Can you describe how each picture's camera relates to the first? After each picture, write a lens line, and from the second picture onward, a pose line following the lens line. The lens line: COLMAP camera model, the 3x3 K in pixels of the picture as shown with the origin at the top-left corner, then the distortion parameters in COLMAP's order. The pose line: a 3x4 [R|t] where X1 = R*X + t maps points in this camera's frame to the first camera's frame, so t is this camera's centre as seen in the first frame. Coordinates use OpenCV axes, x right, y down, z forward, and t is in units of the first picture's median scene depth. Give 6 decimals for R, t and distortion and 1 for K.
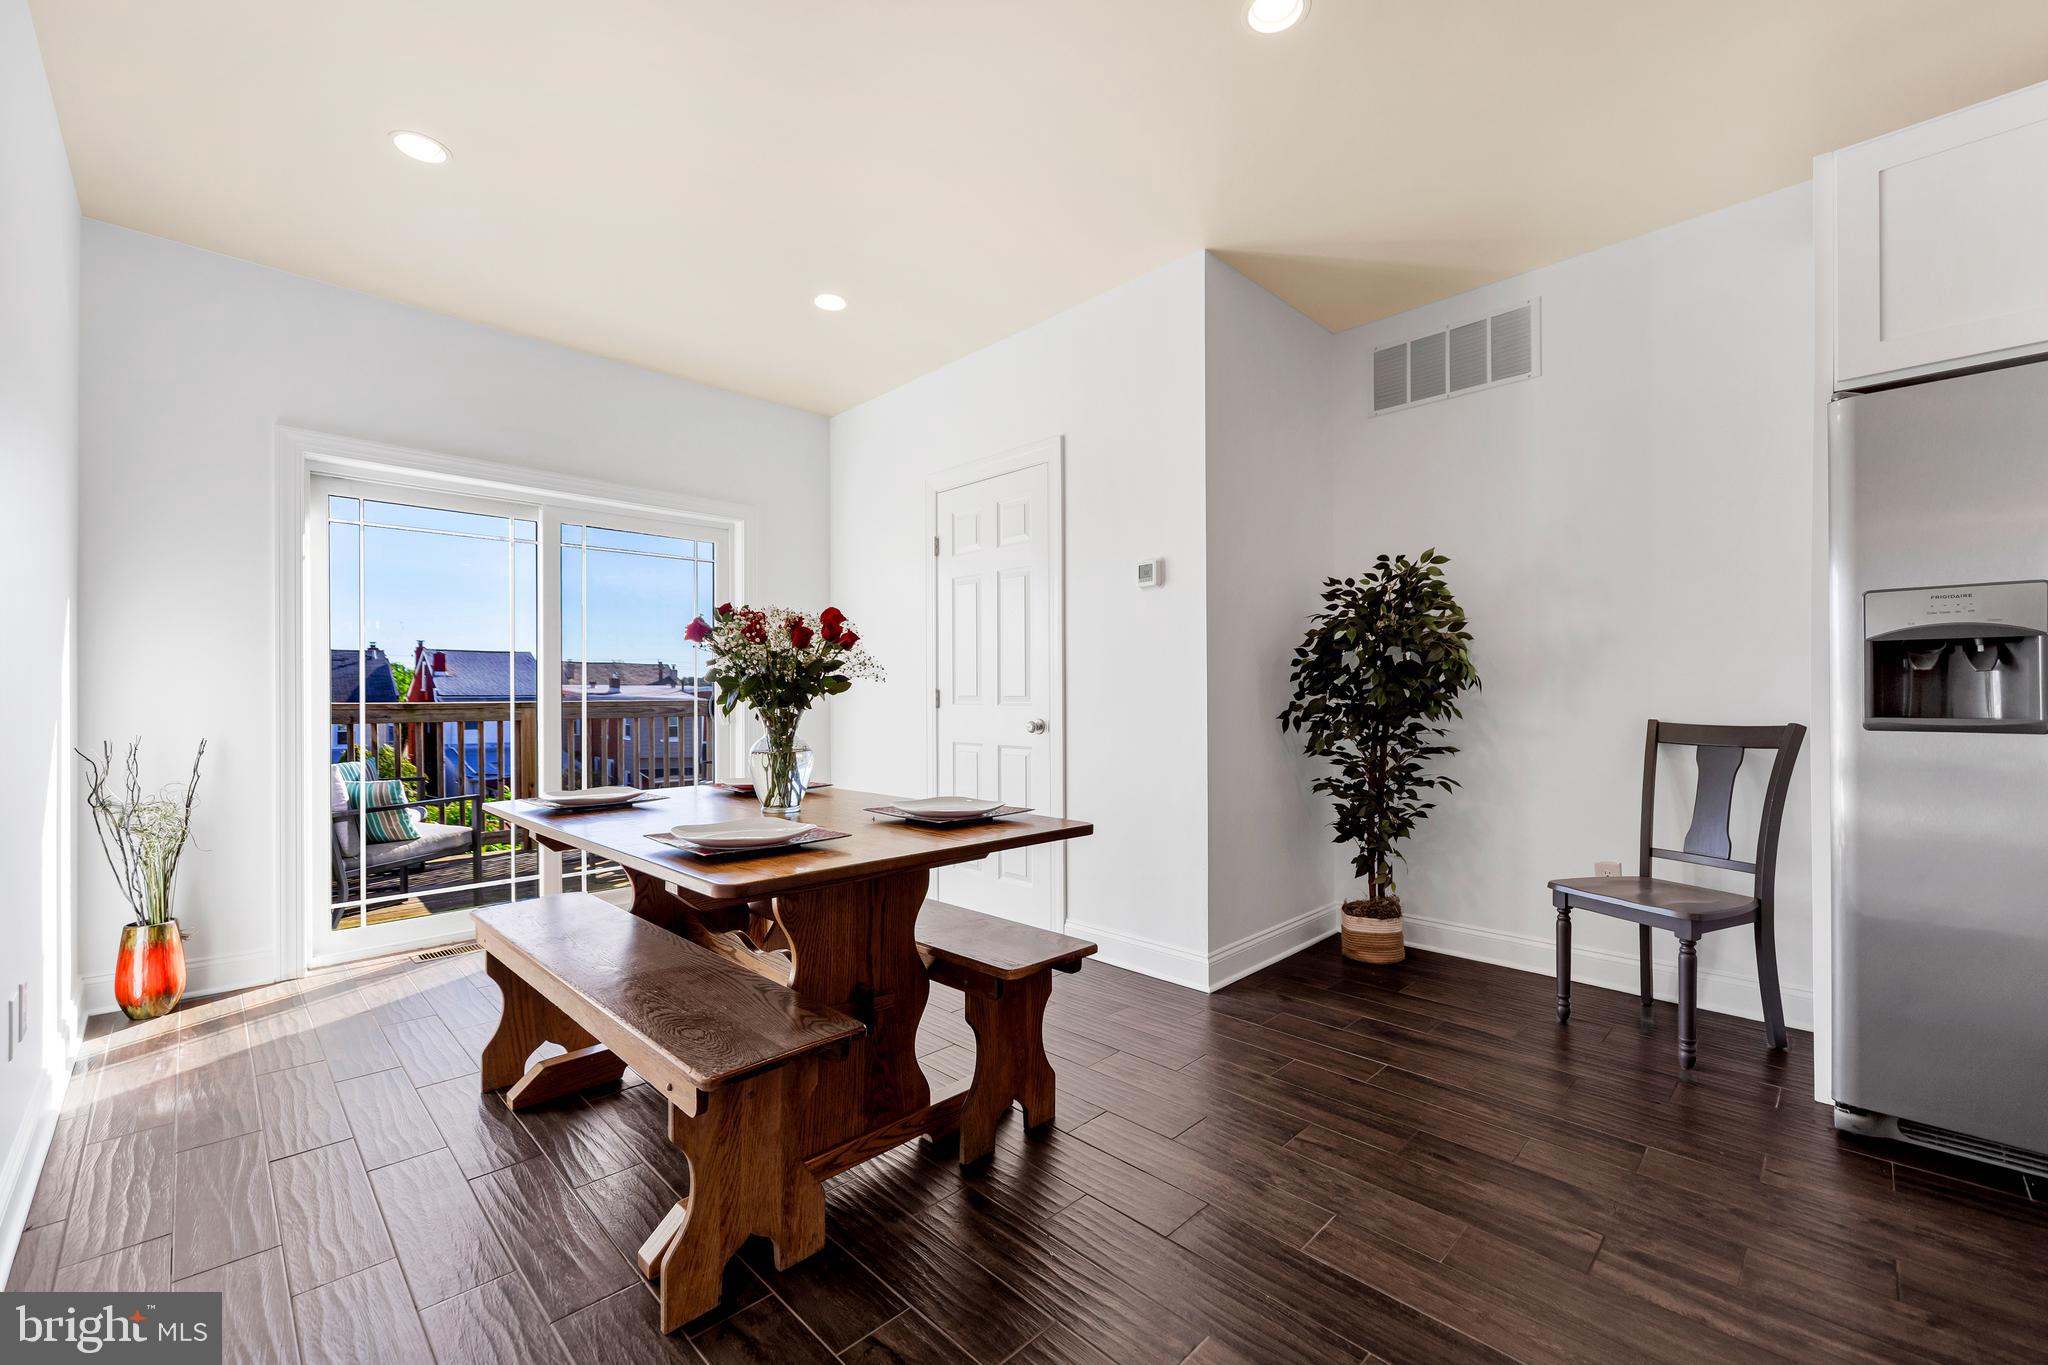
lens RADIAL K [[824.3, 0, 1015.6], [0, 824.3, 694.1], [0, 0, 1]] dist [0.000145, -0.000475]
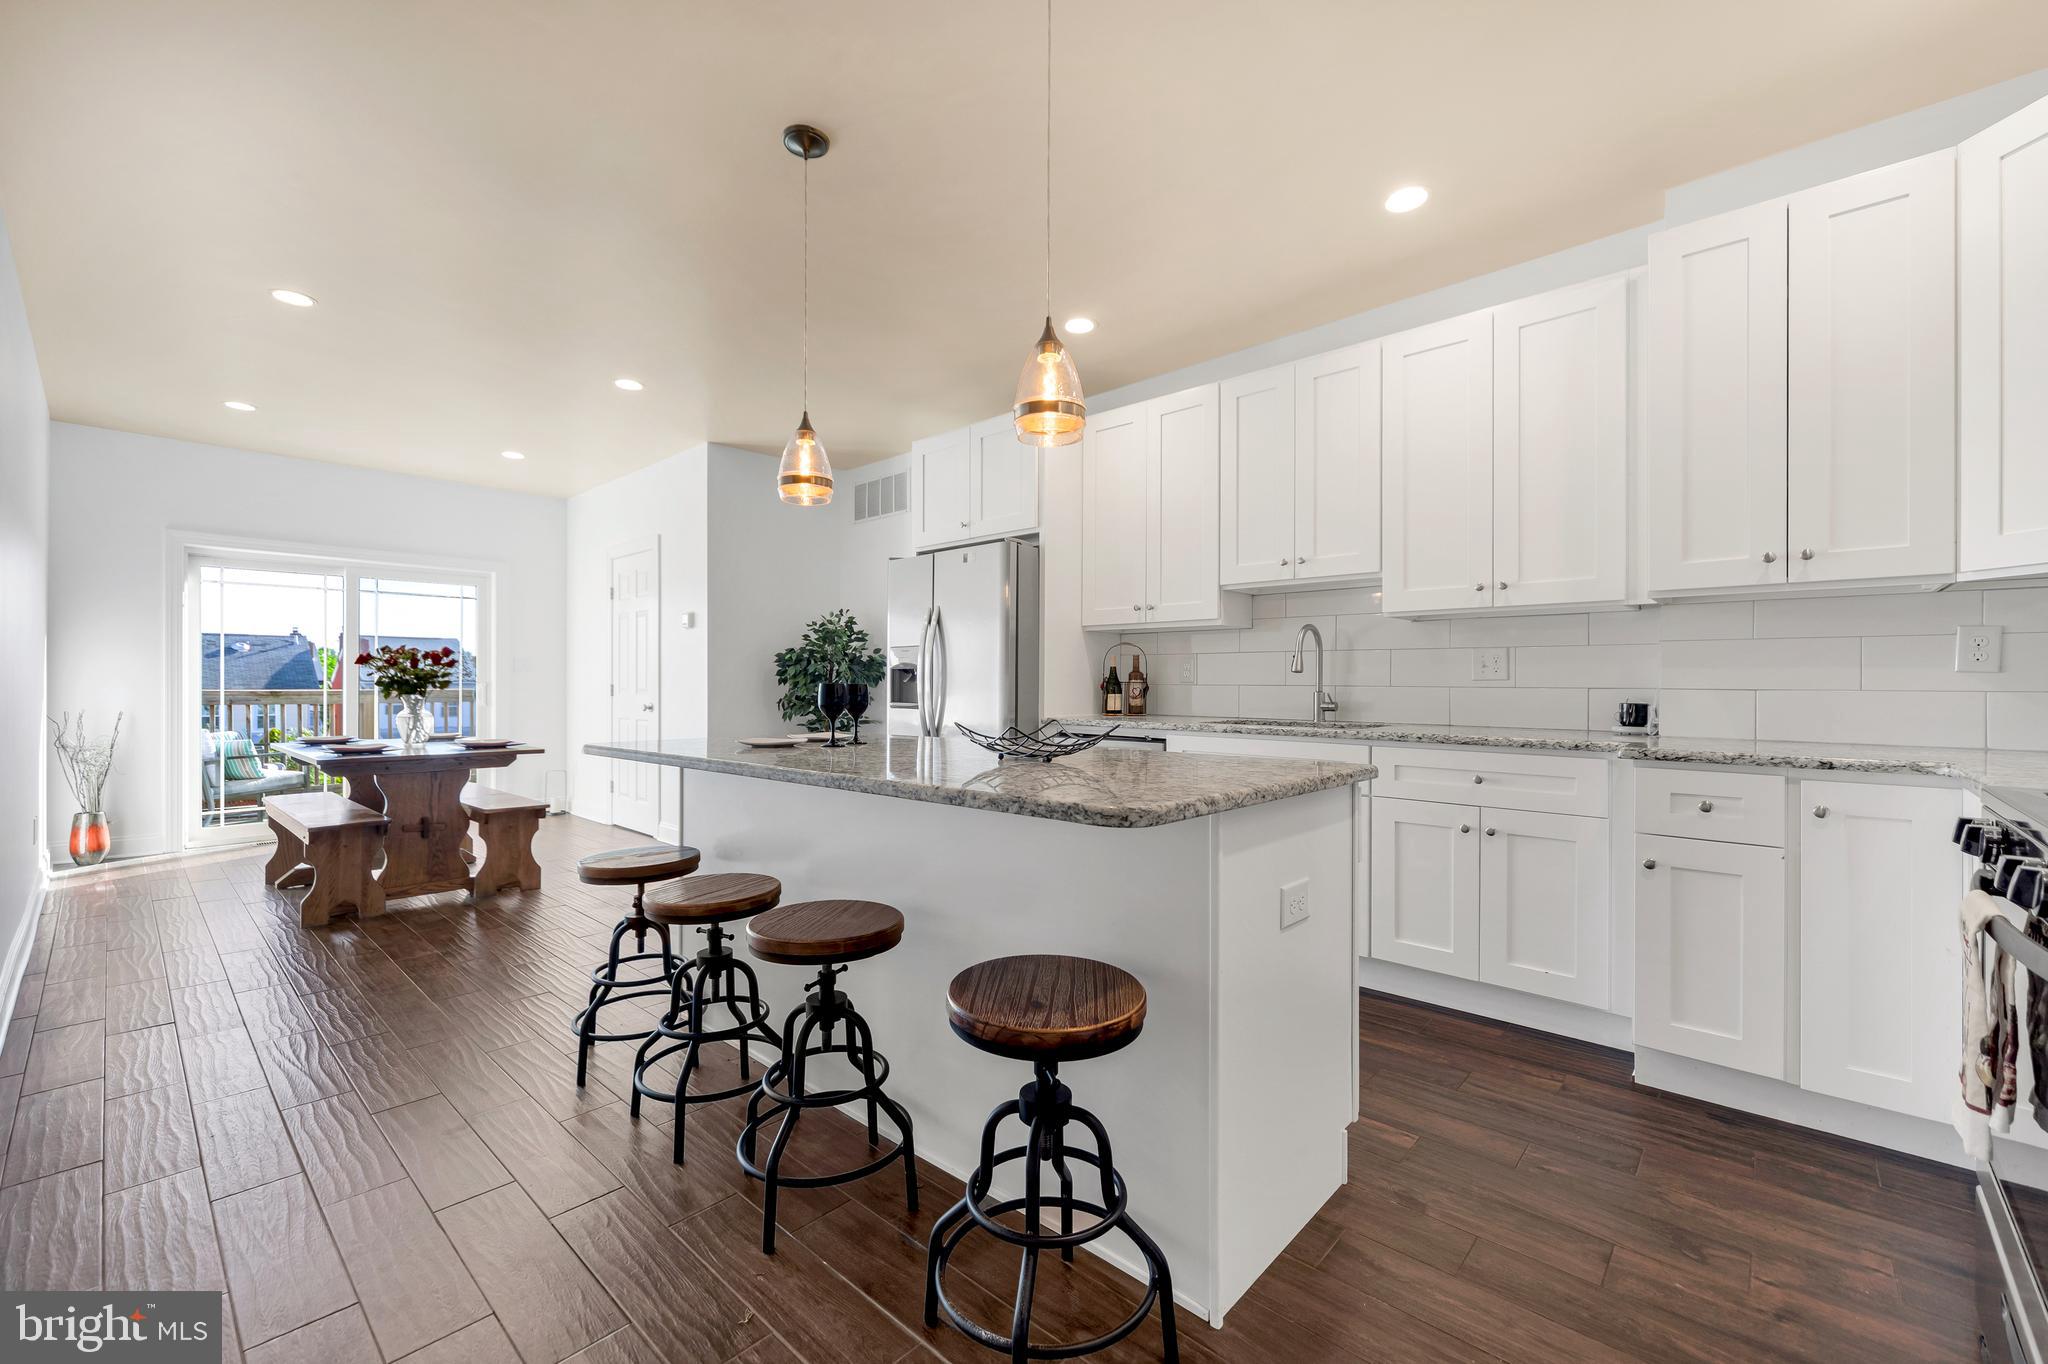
lens RADIAL K [[824.3, 0, 1034.7], [0, 824.3, 681.8], [0, 0, 1]] dist [0.000145, -0.000475]
pose [[0.998339, 0.001929, 0.057584, 0.875015], [-0.002202, 0.999987, 0.004687, -0.024765], [-0.057574, -0.004806, 0.998330, -0.880658]]
